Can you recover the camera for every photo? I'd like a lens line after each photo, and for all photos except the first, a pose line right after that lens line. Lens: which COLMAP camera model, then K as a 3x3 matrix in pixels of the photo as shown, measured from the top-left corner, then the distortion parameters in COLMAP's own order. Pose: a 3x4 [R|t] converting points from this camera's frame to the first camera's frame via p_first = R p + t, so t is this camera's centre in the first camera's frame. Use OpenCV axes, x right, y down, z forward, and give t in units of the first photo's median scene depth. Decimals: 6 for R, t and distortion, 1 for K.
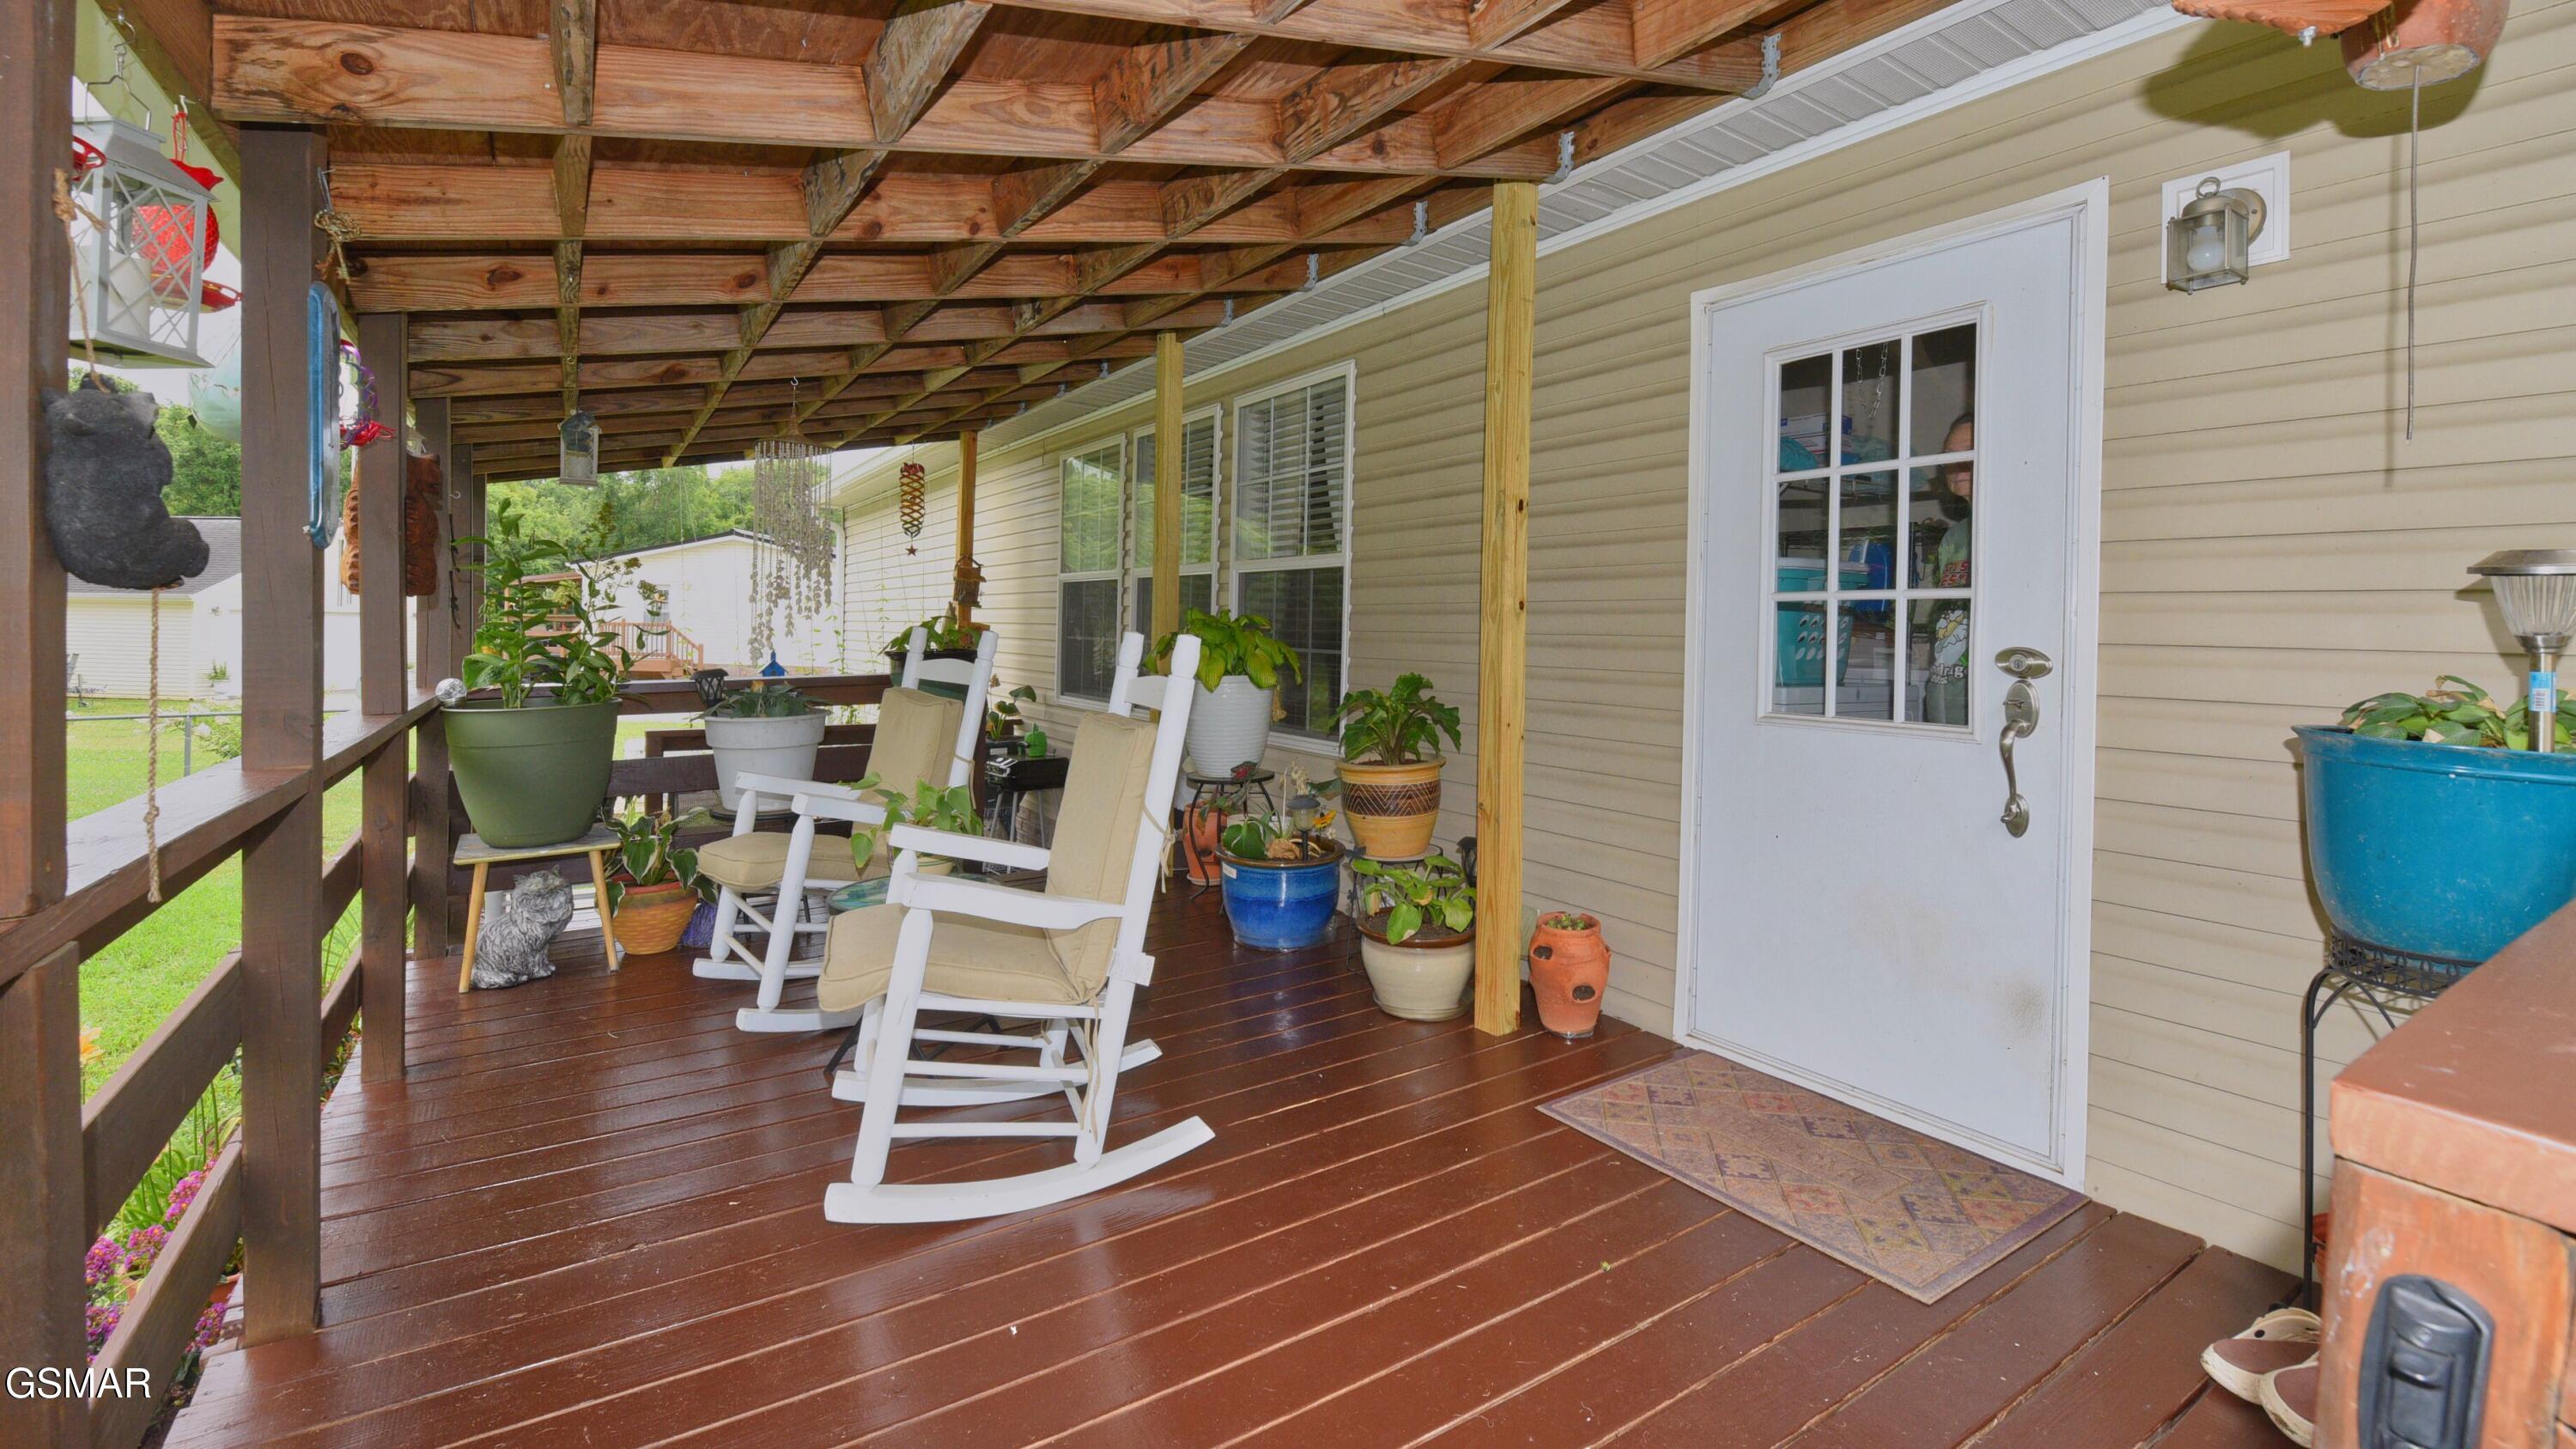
lens RADIAL K [[1116.4, 0, 1308.3], [0, 1116.4, 621.3], [0, 0, 1]] dist [-0.002730, 0.000044]
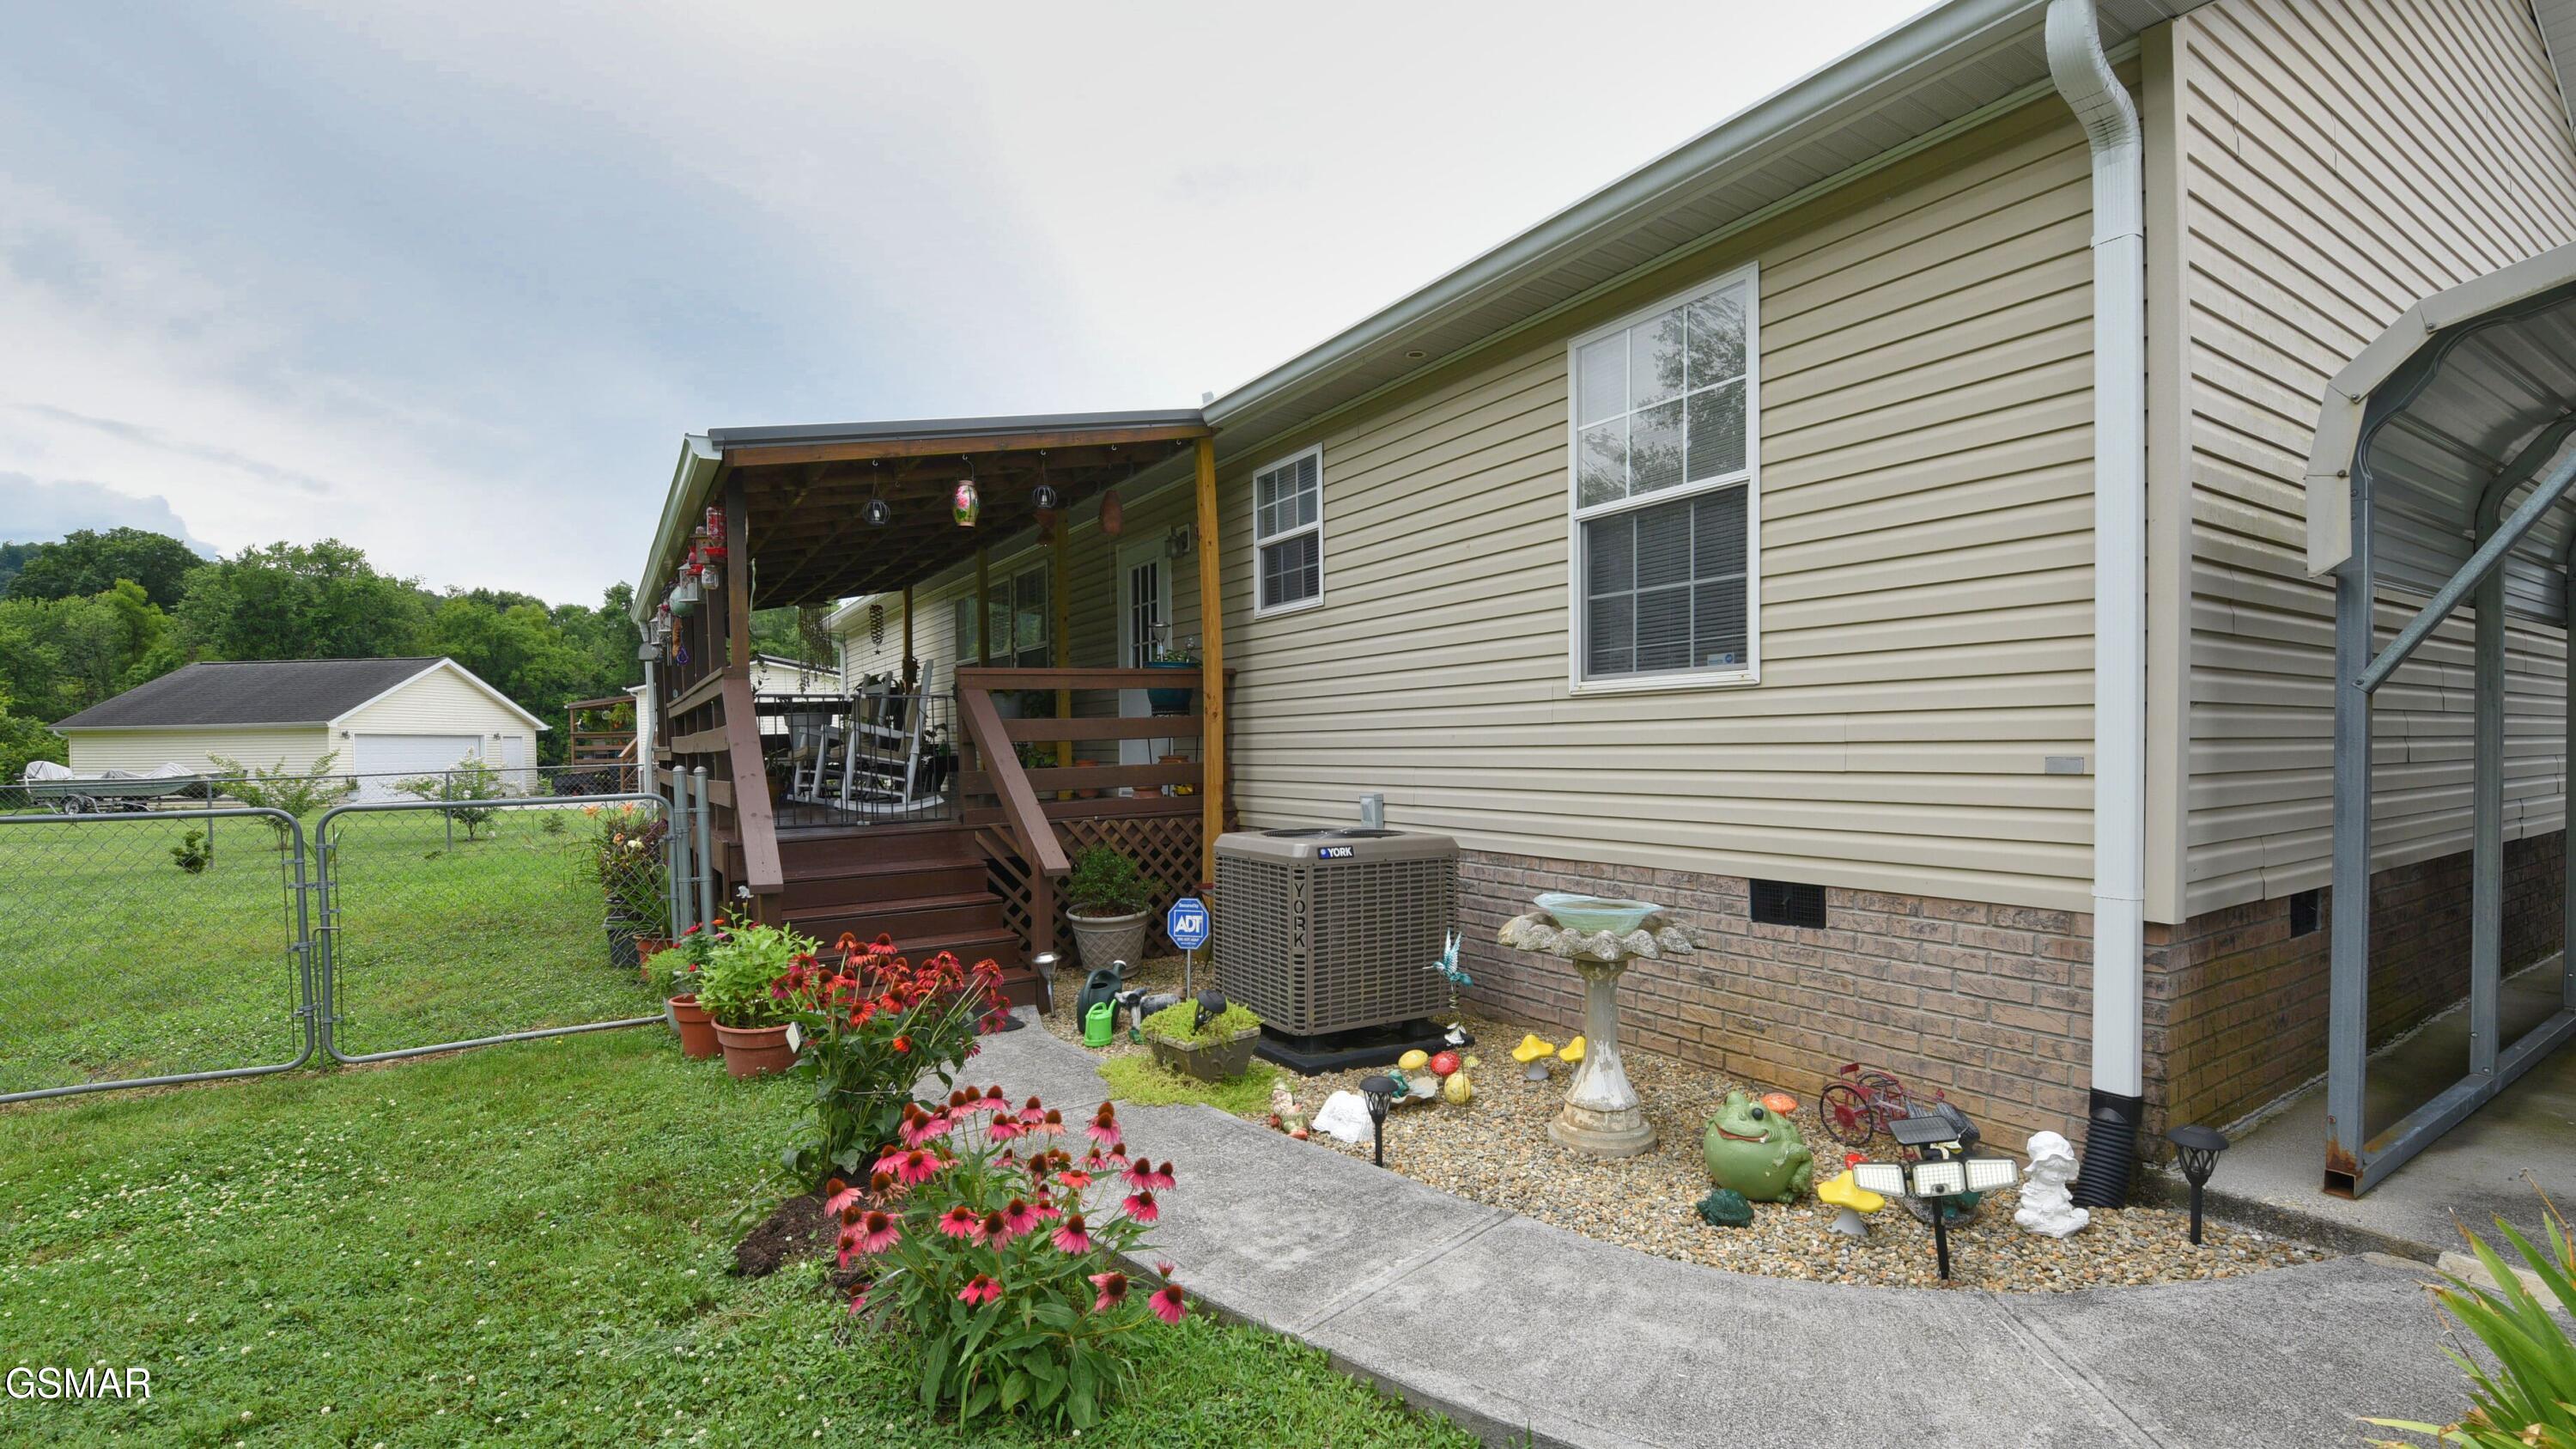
lens RADIAL K [[1116.4, 0, 1298.0], [0, 1116.4, 738.0], [0, 0, 1]] dist [-0.002730, 0.000044]
pose [[0.999271, -0.033943, -0.017455, 0.355246], [0.034025, 0.999411, 0.004417, 0.090922], [0.017295, -0.005008, 0.999838, -0.808673]]
